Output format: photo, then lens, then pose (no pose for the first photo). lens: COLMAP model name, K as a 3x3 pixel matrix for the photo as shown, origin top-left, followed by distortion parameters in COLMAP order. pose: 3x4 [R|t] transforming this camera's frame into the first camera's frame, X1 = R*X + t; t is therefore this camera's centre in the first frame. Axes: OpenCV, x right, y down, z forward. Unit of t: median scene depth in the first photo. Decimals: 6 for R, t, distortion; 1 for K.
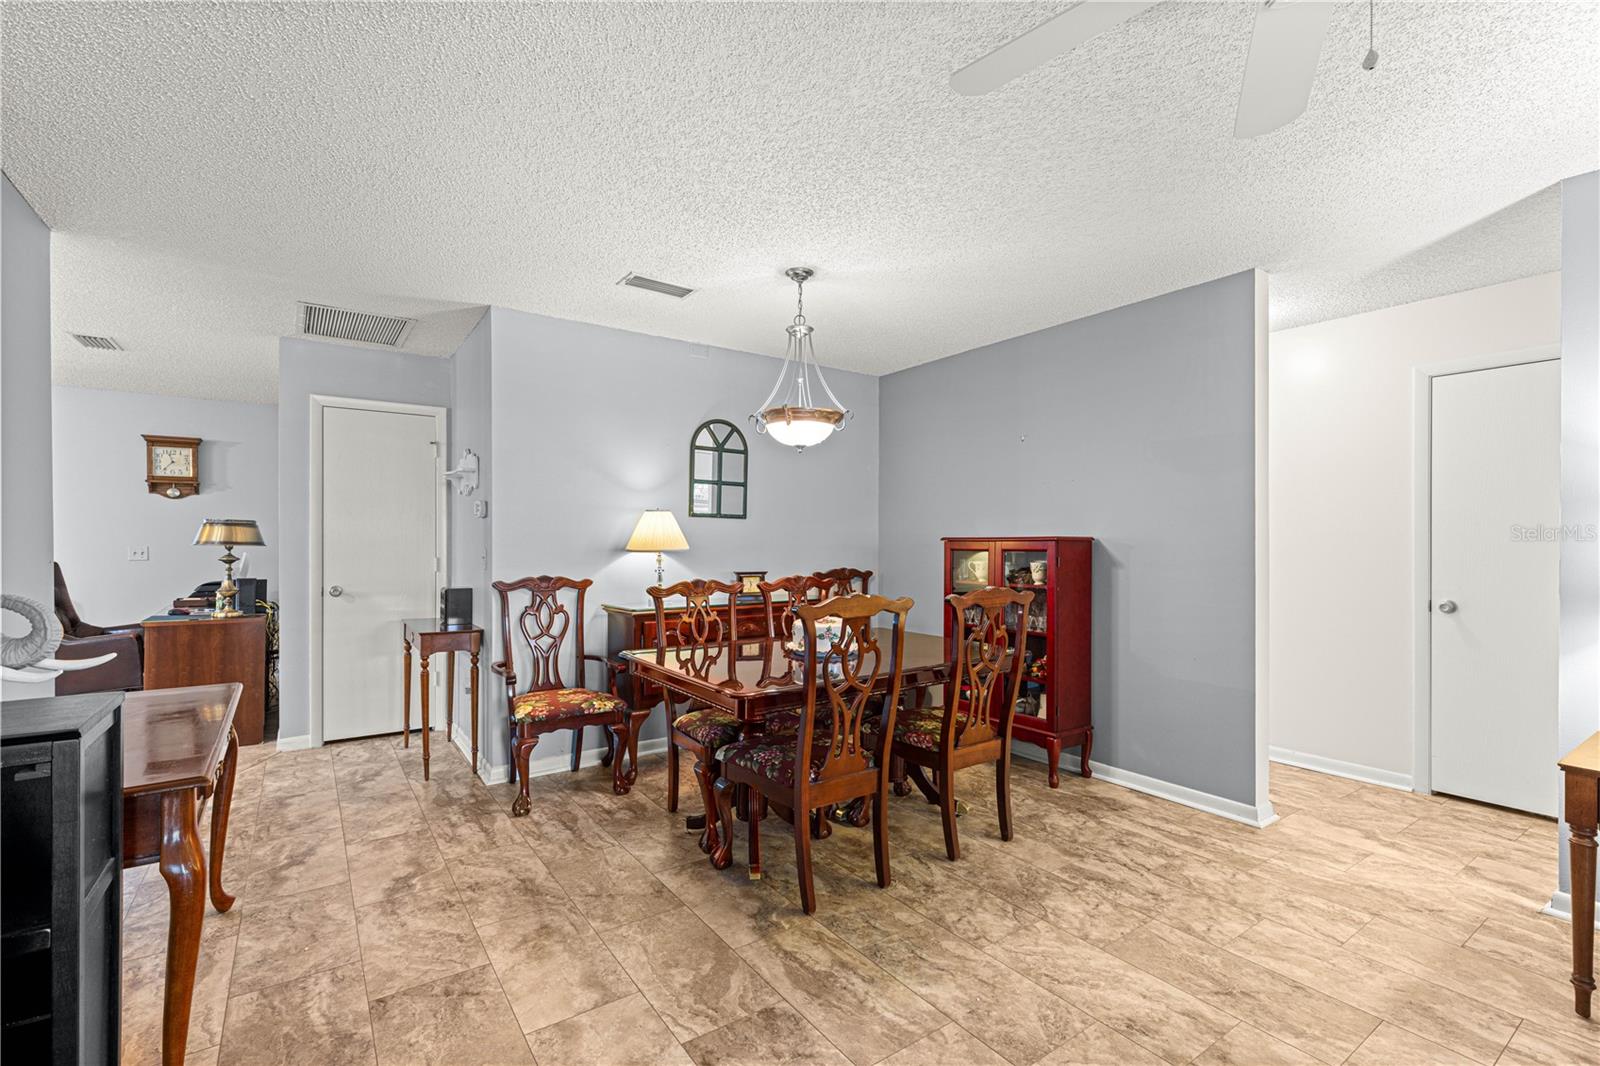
lens RADIAL K [[718.5, 0, 804.1], [0, 718.5, 540.1], [0, 0, 1]] dist [0.002883, 0.000303]
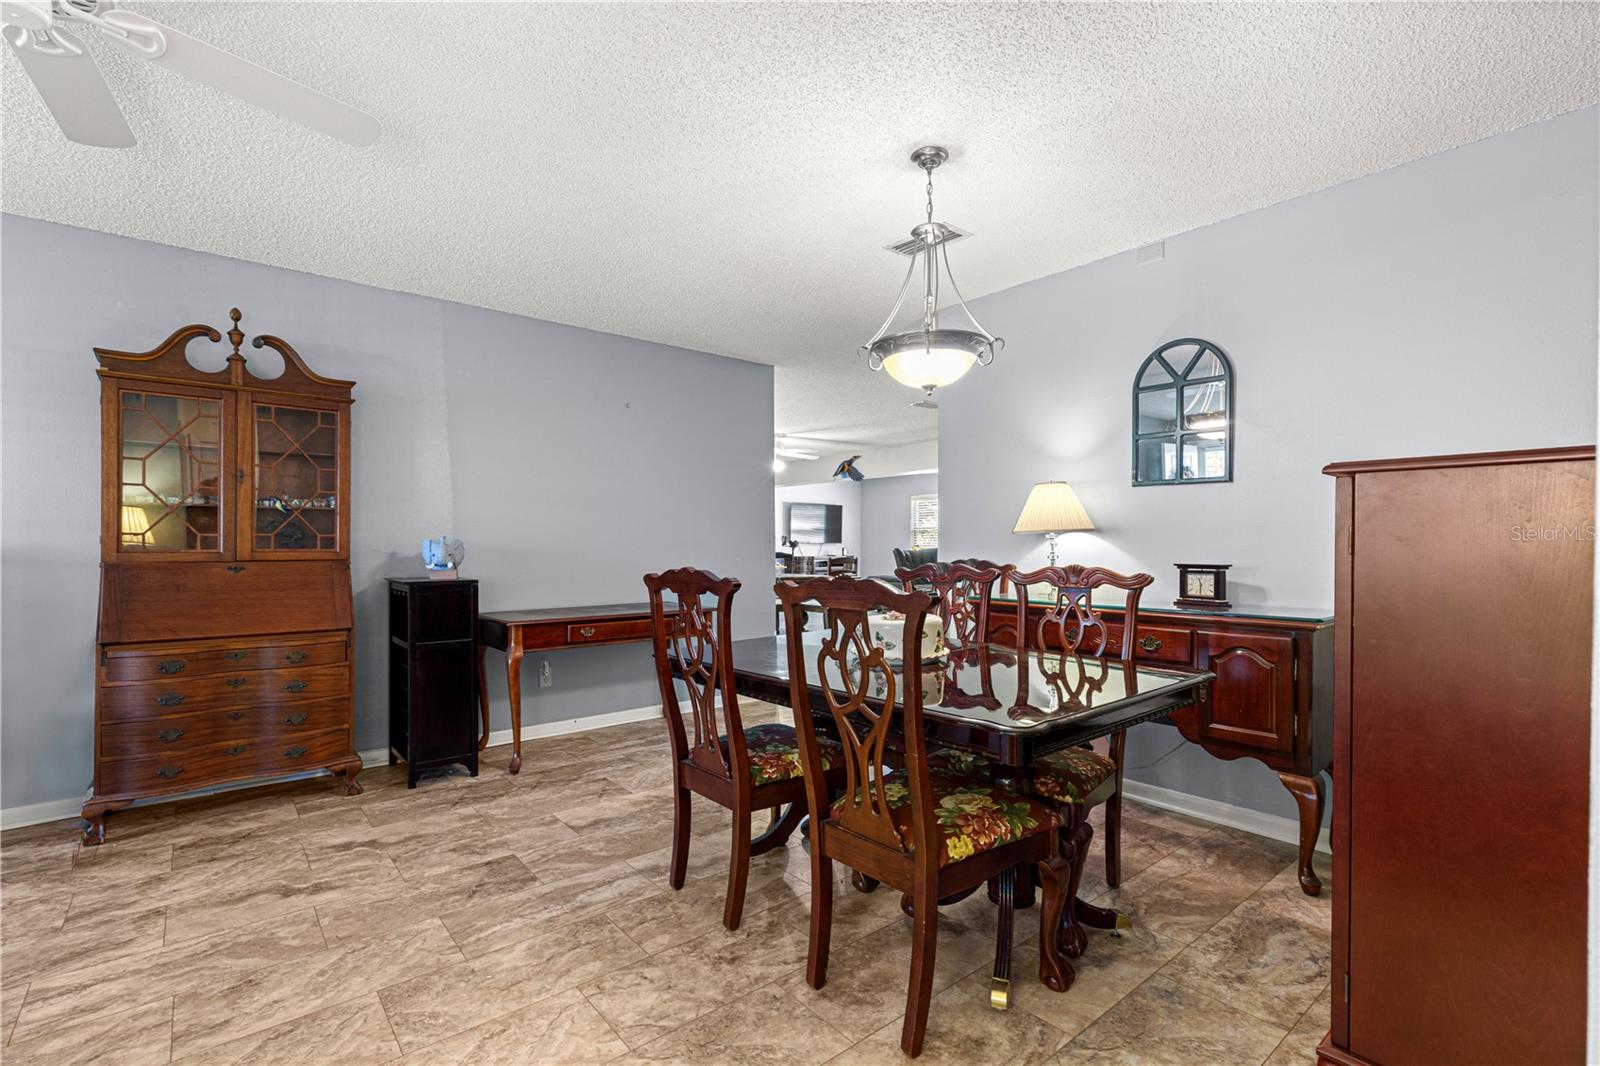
lens RADIAL K [[734.9, 0, 804.7], [0, 734.9, 557.6], [0, 0, 1]] dist [0.012430, 0.000082]
pose [[0.072875, 0.017339, -0.997190, 0.641988], [0.003597, 0.999838, 0.017648, 0.028241], [0.997335, -0.004873, 0.072801, 0.690589]]
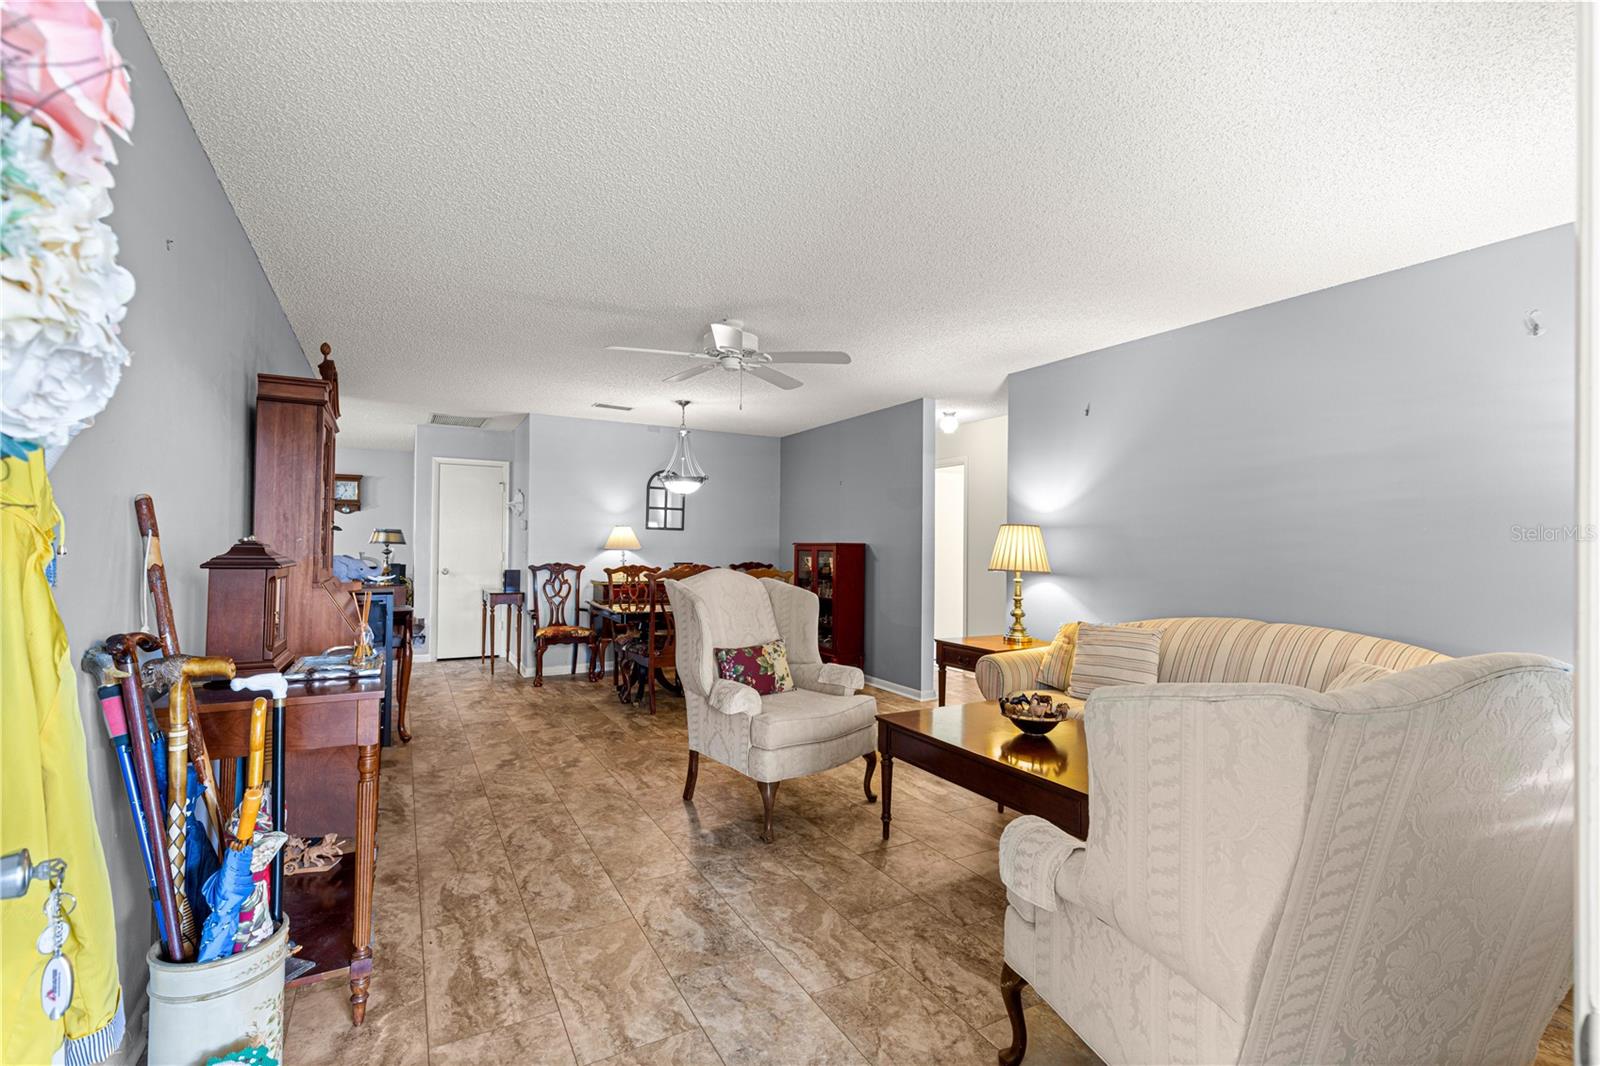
lens RADIAL K [[722.2, 0, 814.2], [0, 722.2, 535.8], [0, 0, 1]] dist [0.001654, 0.000007]
pose [[0.995783, 0.007628, -0.091427, 0.434596], [-0.008379, 0.999934, -0.007837, -0.008332], [0.091361, 0.008570, 0.995781, -0.722715]]
